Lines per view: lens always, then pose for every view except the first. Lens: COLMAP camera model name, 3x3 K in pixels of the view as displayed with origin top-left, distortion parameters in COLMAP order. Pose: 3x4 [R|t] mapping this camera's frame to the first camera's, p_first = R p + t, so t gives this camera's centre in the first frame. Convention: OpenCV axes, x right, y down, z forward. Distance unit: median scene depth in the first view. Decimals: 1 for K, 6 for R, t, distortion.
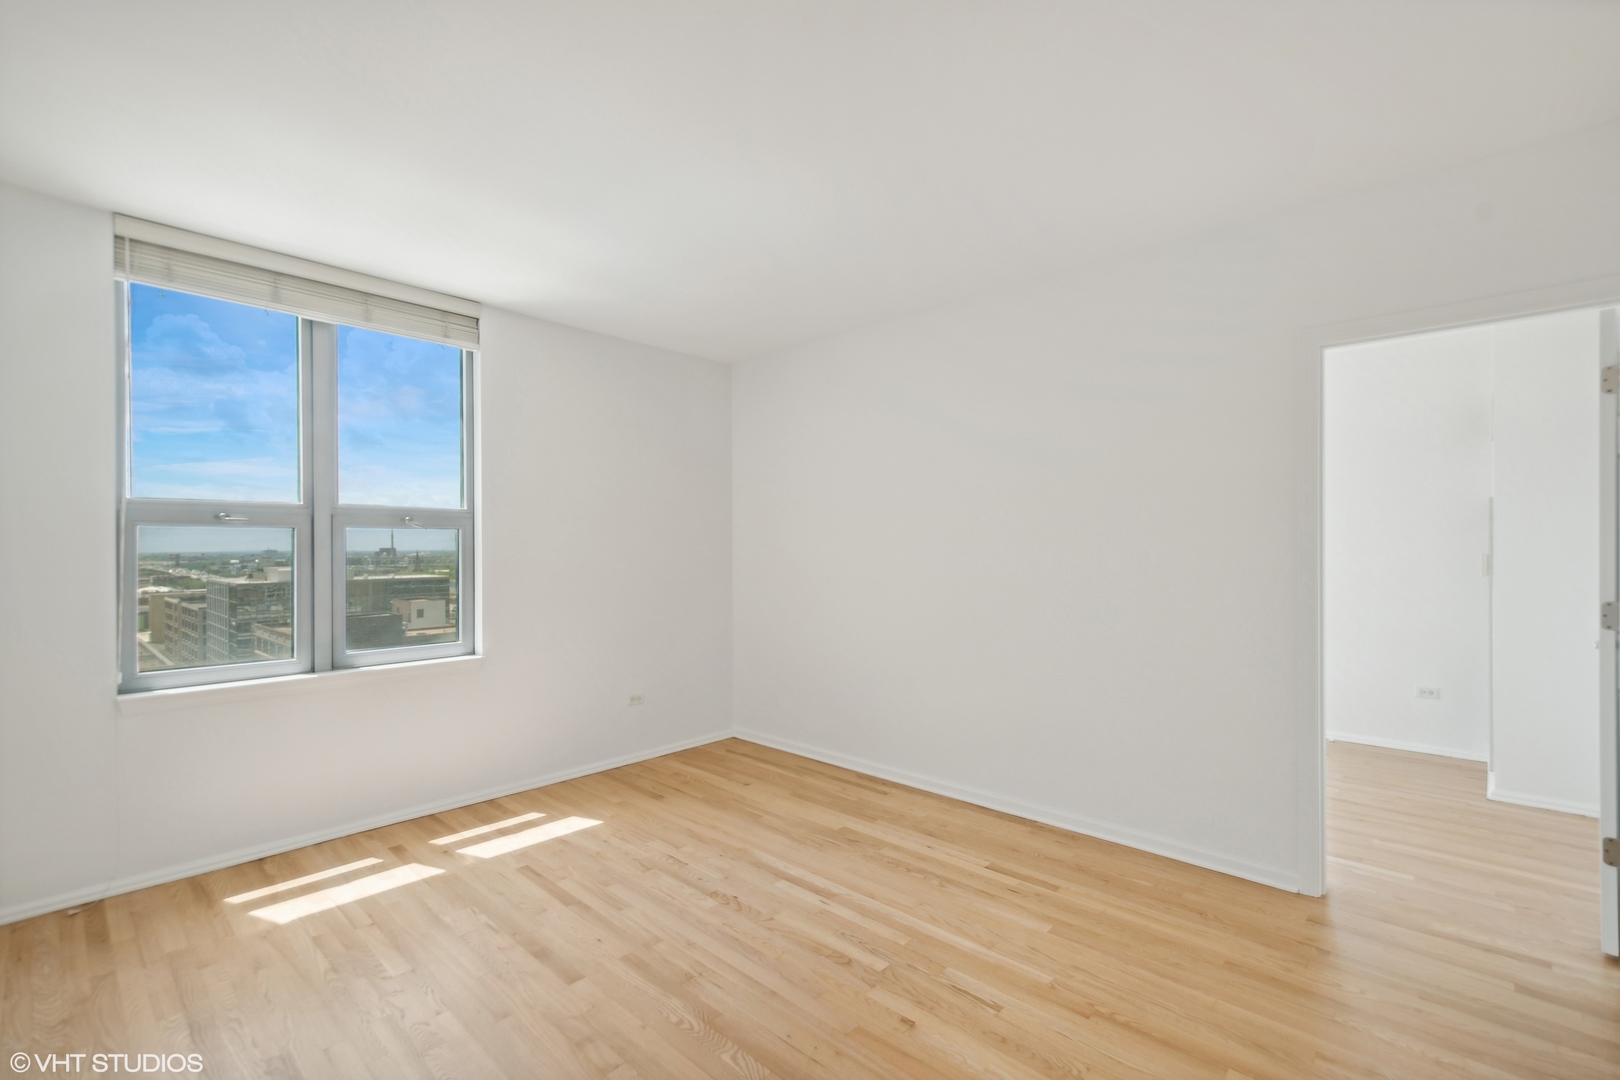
lens RADIAL K [[696.4, 0, 837.7], [0, 696.4, 545.5], [0, 0, 1]] dist [0.002030, 0.000164]
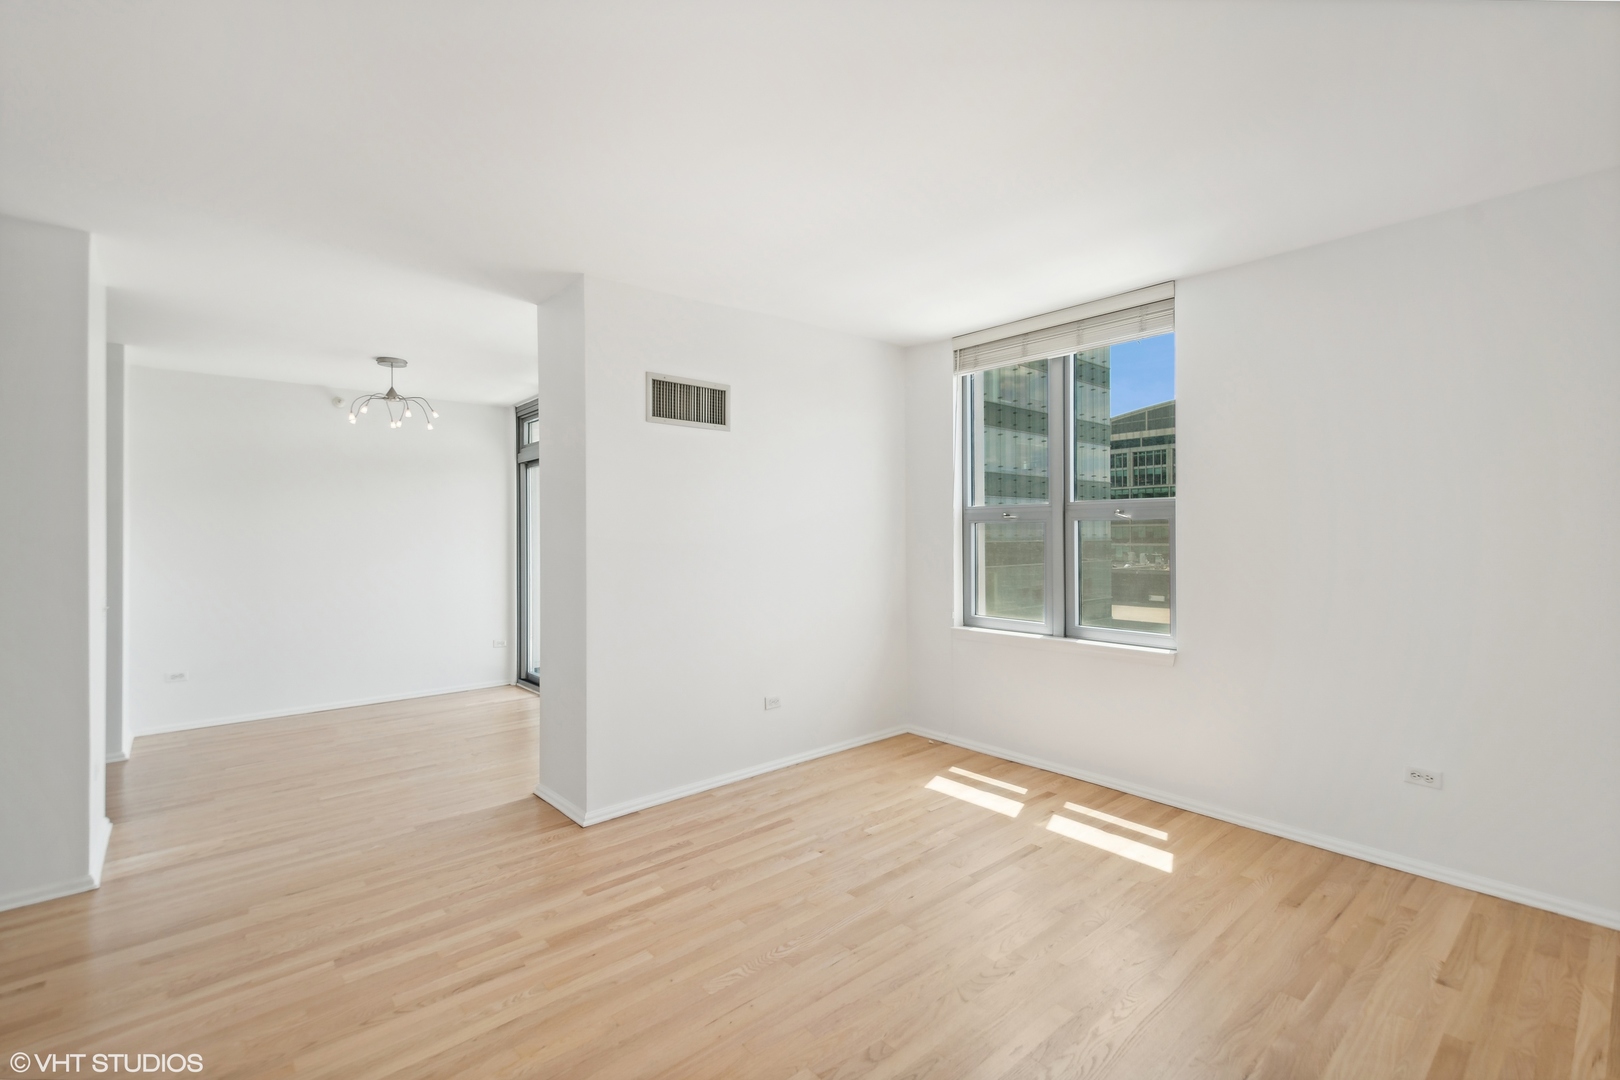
lens RADIAL K [[705.3, 0, 815.0], [0, 705.3, 534.2], [0, 0, 1]] dist [-0.000514, -0.000398]
pose [[-0.110895, -0.000378, -0.993832, 0.570777], [-0.001051, 0.999999, -0.000263, -0.001946], [0.993832, 0.001015, -0.110896, 0.715407]]
